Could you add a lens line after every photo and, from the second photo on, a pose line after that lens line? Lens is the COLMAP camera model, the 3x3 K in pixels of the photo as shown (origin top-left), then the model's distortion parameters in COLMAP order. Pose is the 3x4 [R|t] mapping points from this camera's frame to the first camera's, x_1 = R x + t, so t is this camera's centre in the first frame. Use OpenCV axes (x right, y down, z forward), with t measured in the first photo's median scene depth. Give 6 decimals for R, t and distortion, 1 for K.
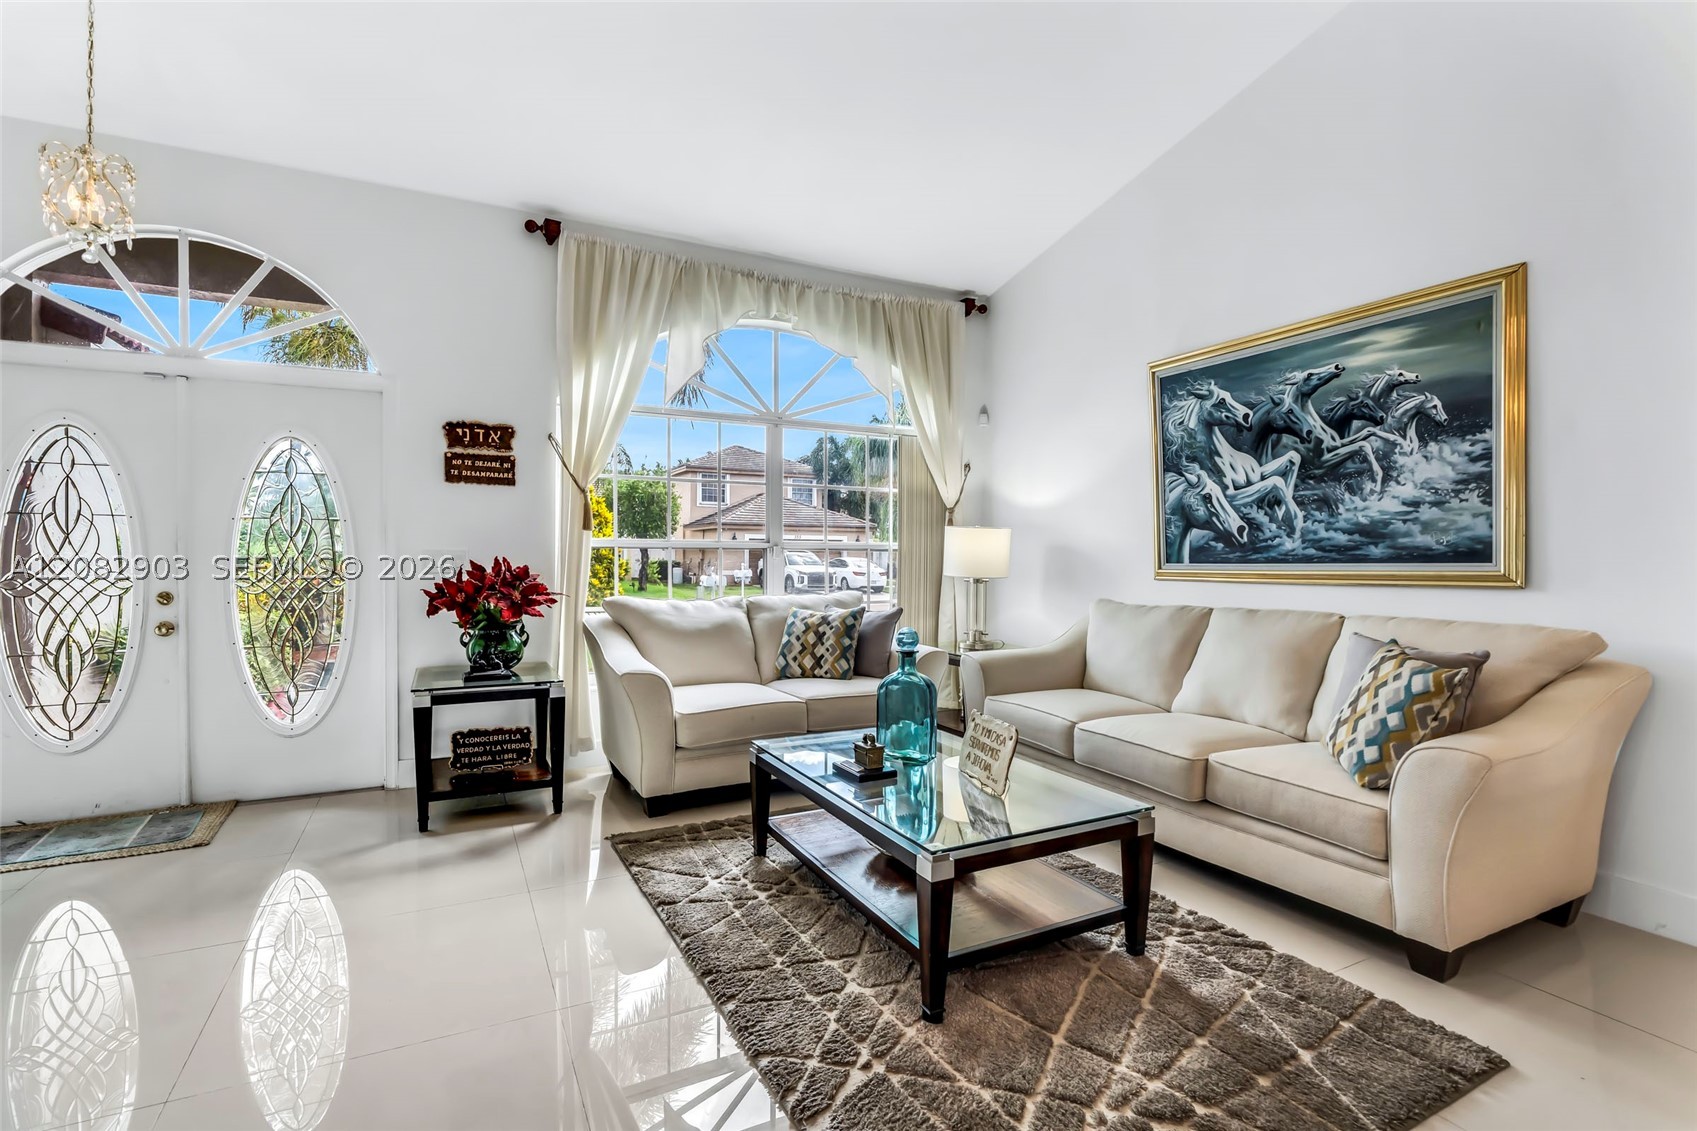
lens RADIAL K [[766.6, 0, 844.1], [0, 766.6, 559.8], [0, 0, 1]] dist [-0.014659, 0.000028]
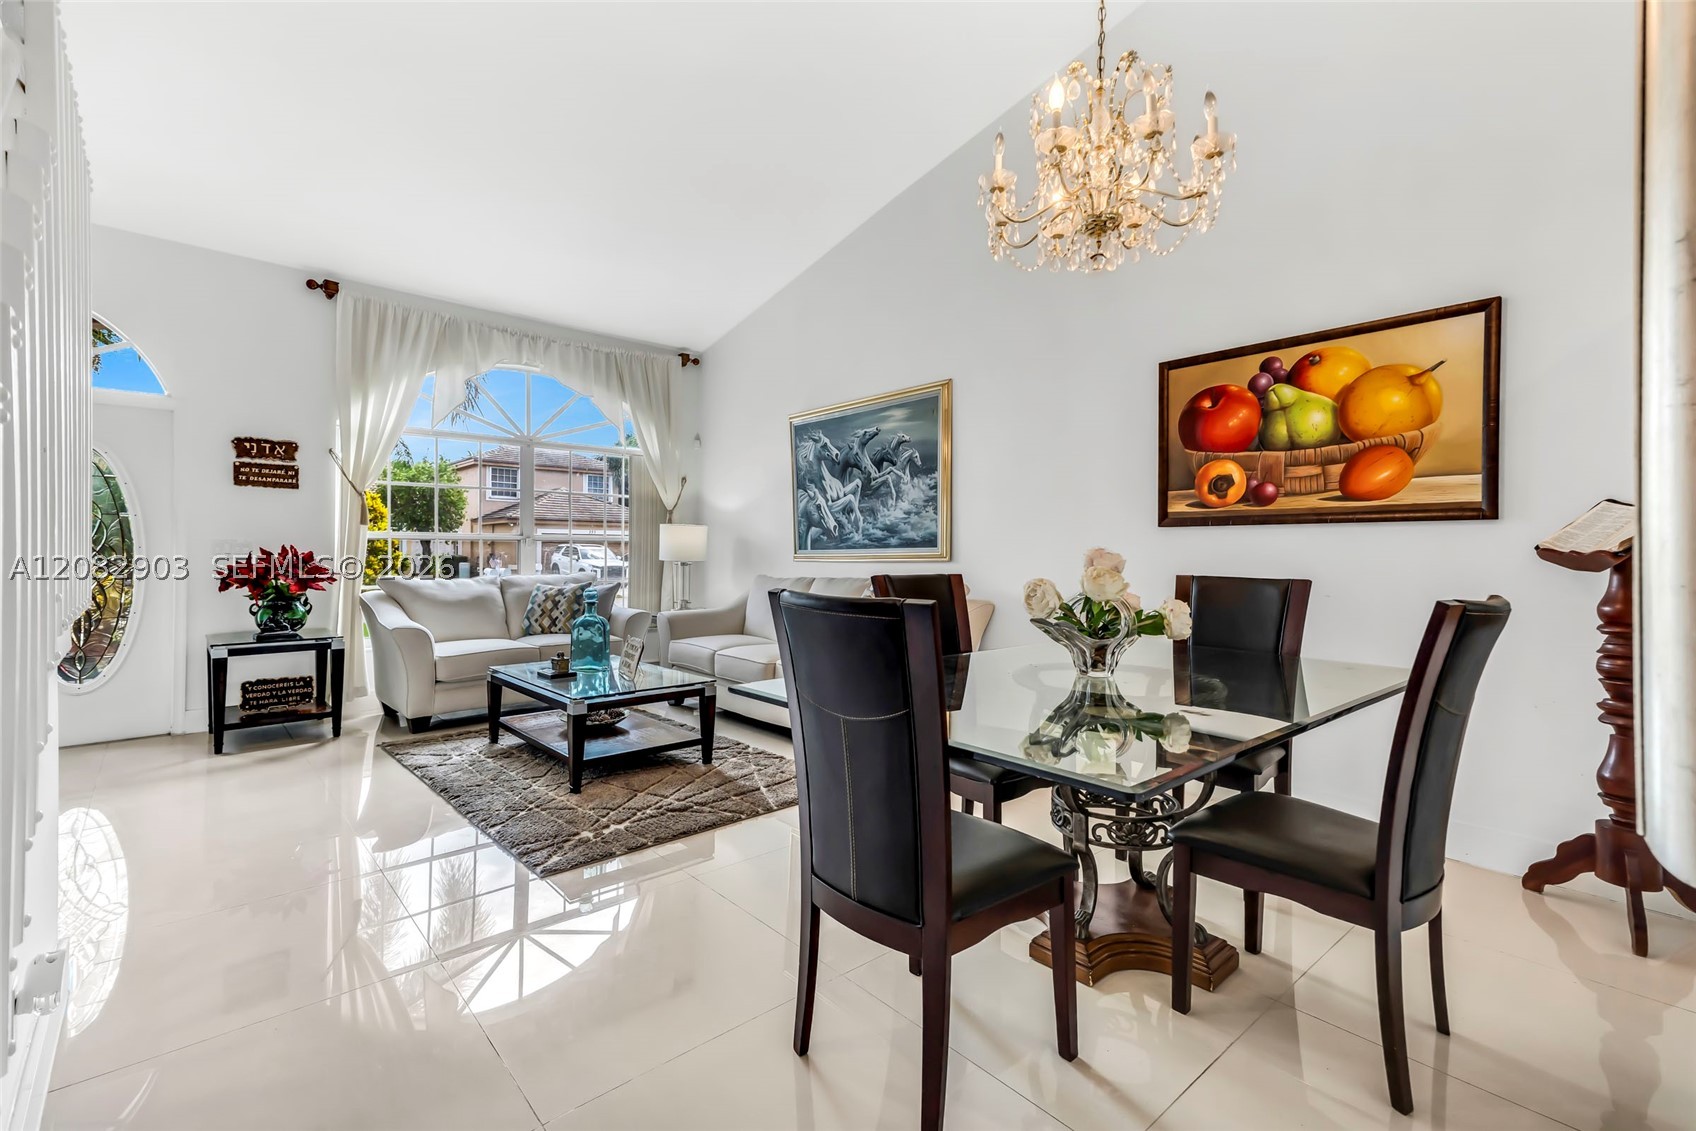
lens RADIAL K [[744.0, 0, 818.2], [0, 744.0, 546.7], [0, 0, 1]] dist [0.038517, 0.000014]
pose [[0.975323, 0.000540, 0.220784, 0.149101], [0.001948, 0.999937, -0.011048, 0.015799], [-0.220776, 0.011206, 0.975260, -0.466710]]
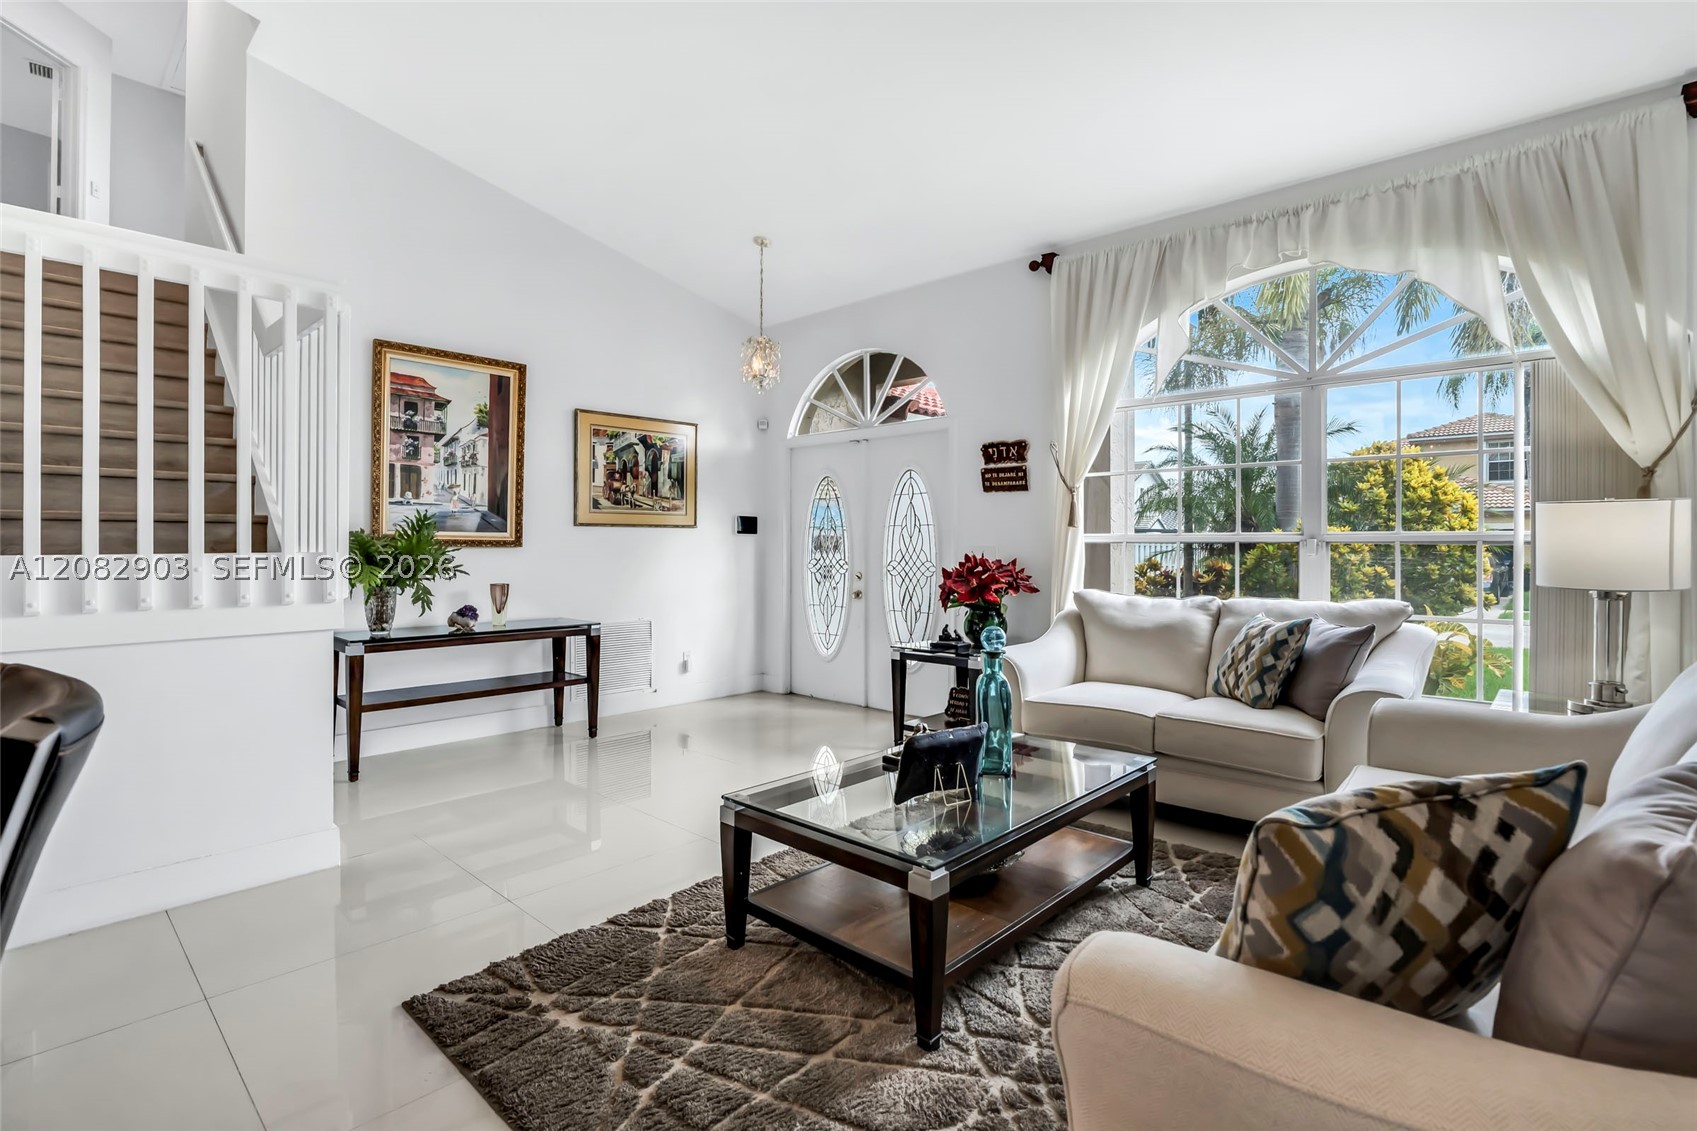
lens RADIAL K [[777.6, 0, 844.4], [0, 777.6, 544.0], [0, 0, 1]] dist [-0.014973, 0.000316]
pose [[0.362857, -0.007218, -0.931817, 0.651447], [-0.008824, 0.999899, -0.011181, 0.000611], [0.931803, 0.012279, 0.362757, 0.348086]]
